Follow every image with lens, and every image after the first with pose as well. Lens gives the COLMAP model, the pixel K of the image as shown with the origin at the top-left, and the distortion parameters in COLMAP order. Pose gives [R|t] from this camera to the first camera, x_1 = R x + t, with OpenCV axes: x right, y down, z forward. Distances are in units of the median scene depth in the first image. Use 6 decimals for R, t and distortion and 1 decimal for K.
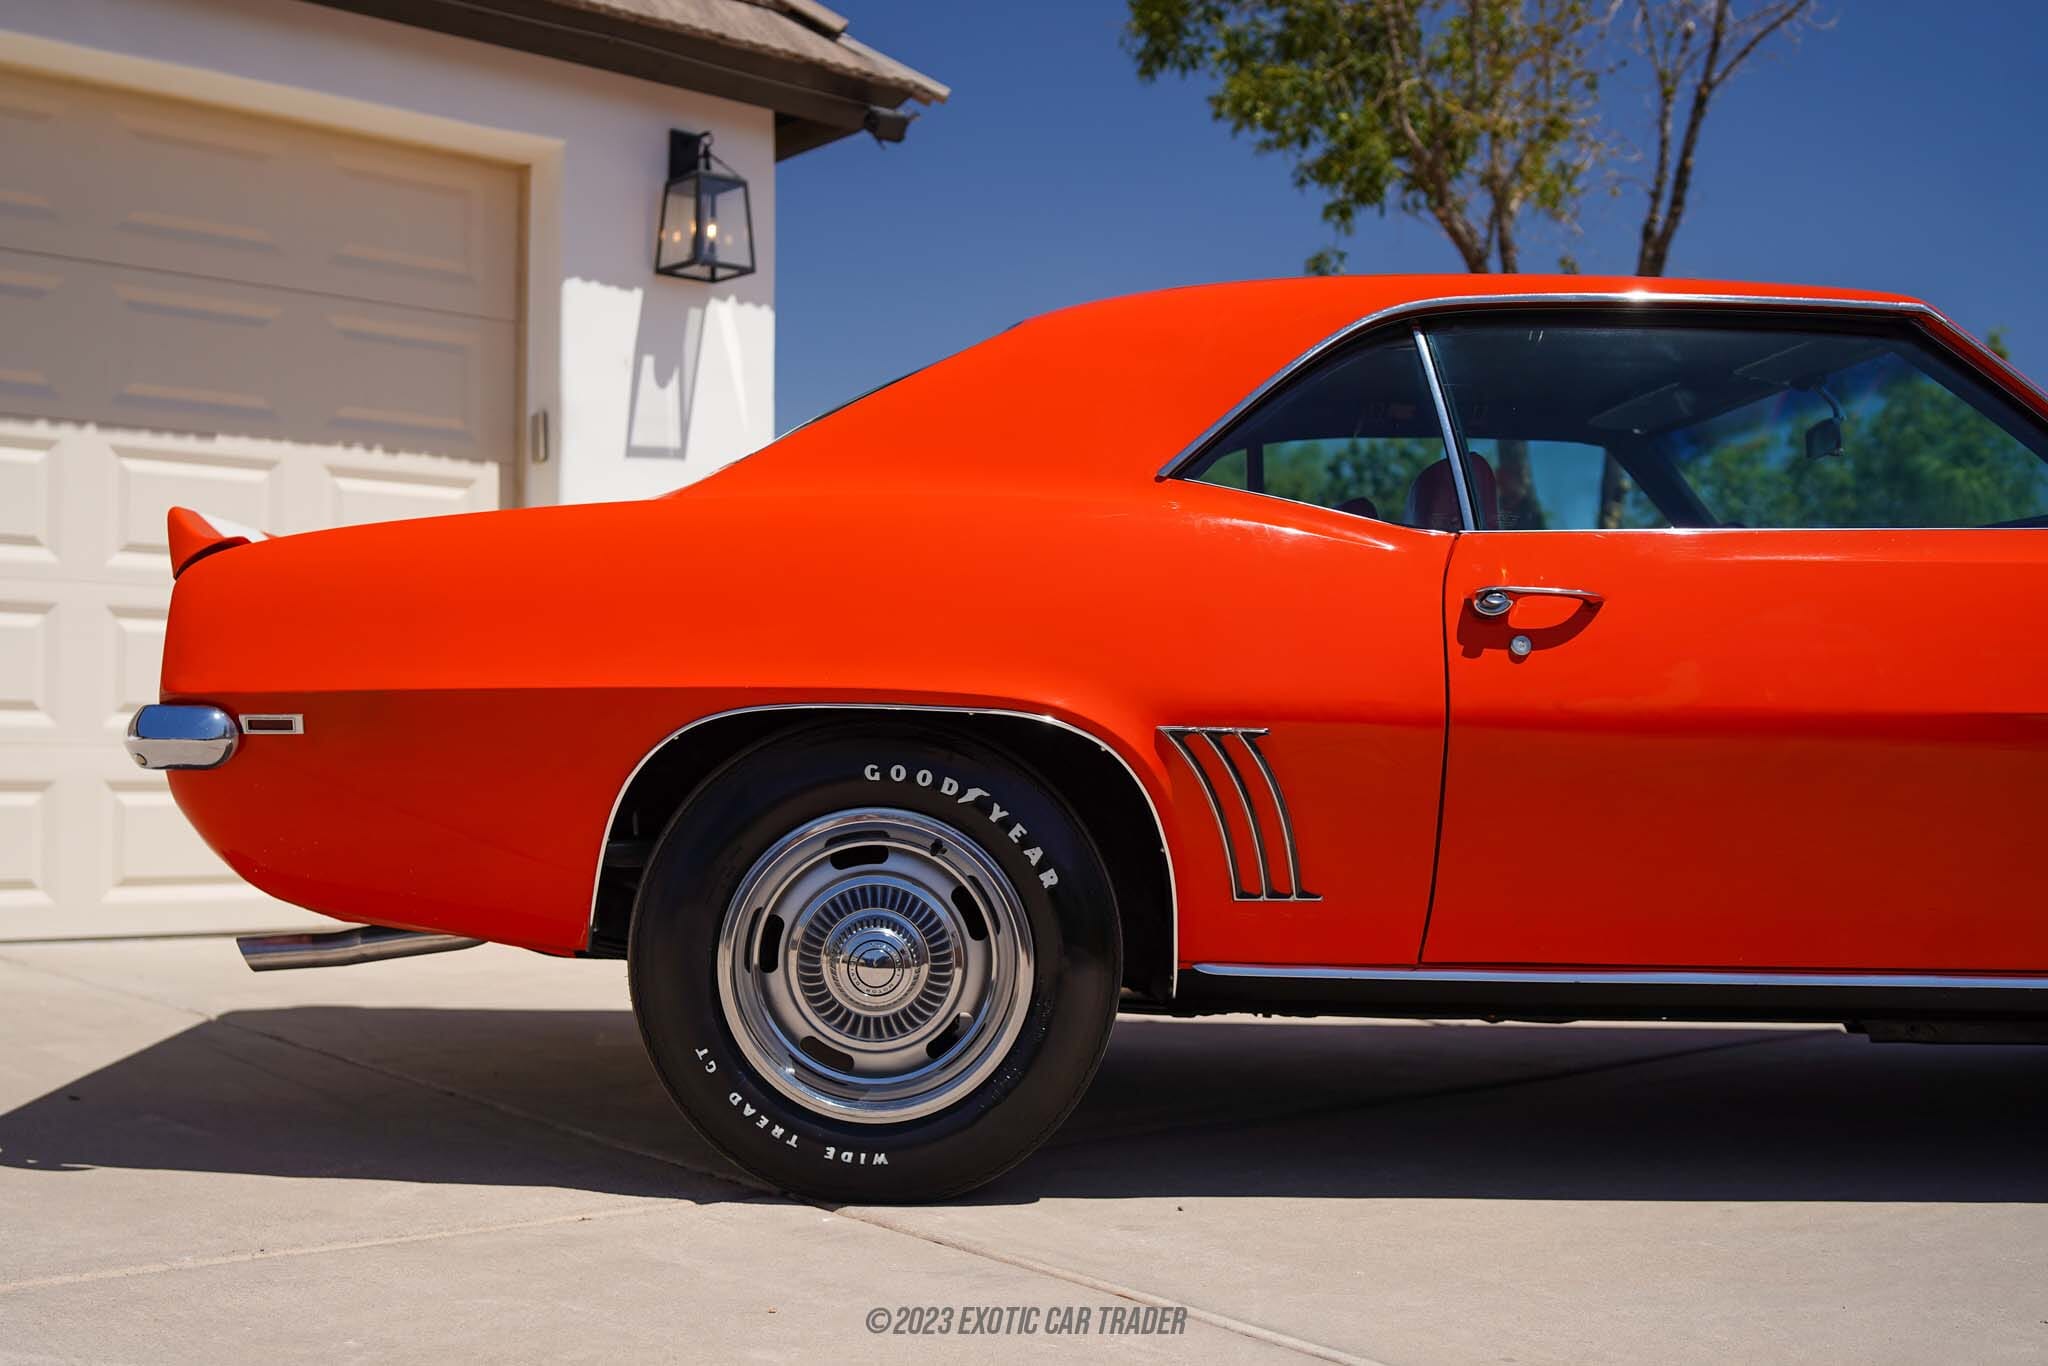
lens RADIAL K [[2270.3, 0, 747.5], [0, 2270.3, 761.0], [0, 0, 1]] dist [-0.079748, -0.018864]
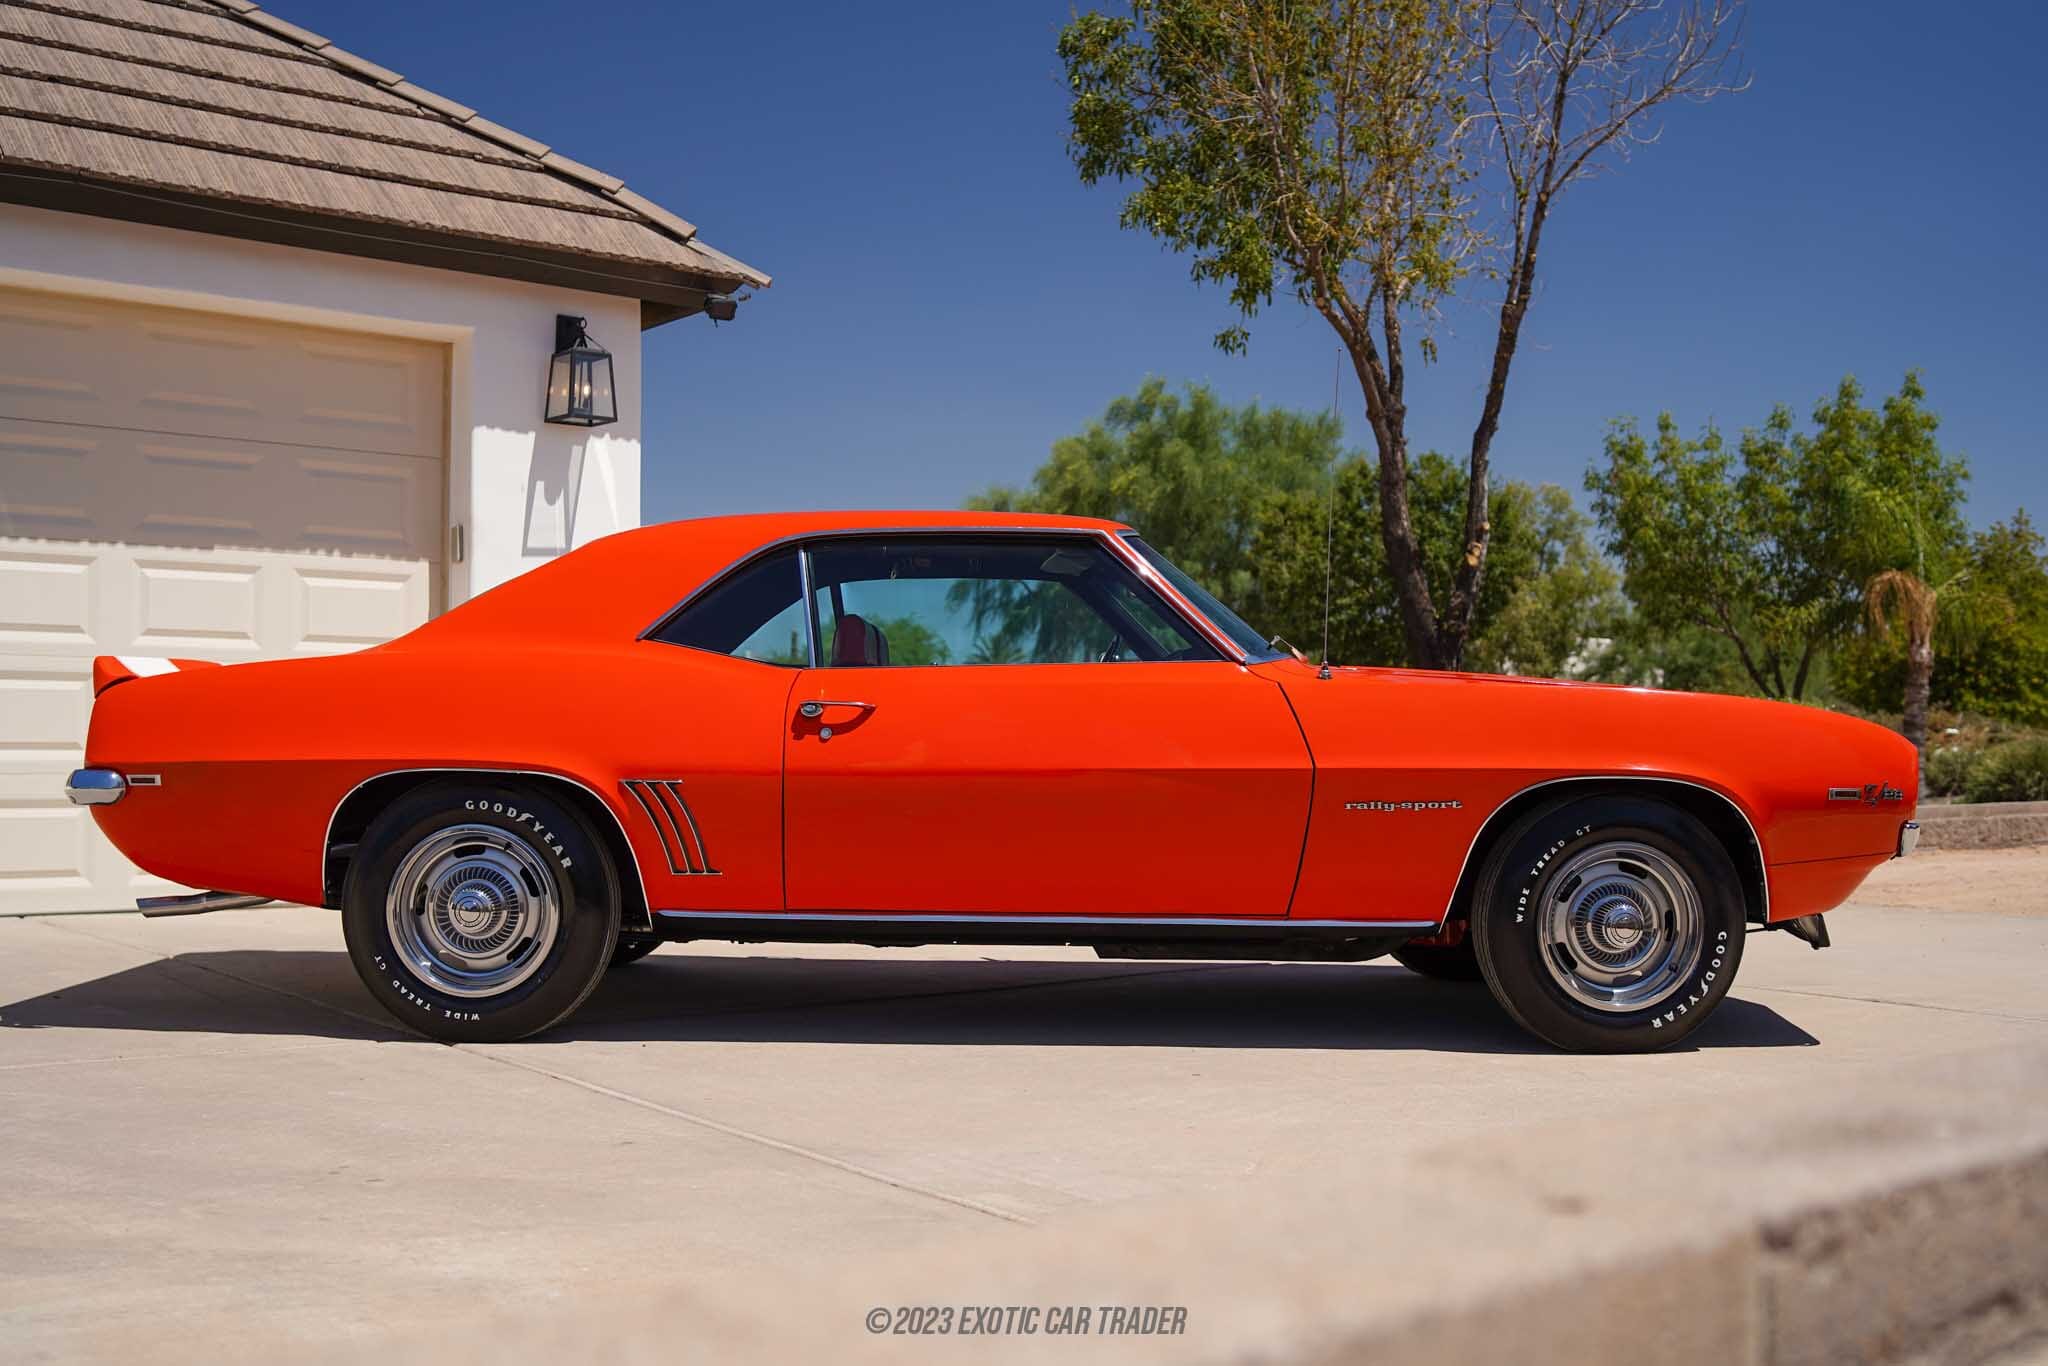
lens RADIAL K [[2187.1, 0, 911.2], [0, 2187.1, 683.8], [0, 0, 1]] dist [-0.090334, 0.009498]
pose [[0.999750, -0.005553, 0.021667, 0.254447], [0.006272, 0.999428, -0.033241, -0.021791], [-0.021470, 0.033369, 0.999212, -0.522611]]
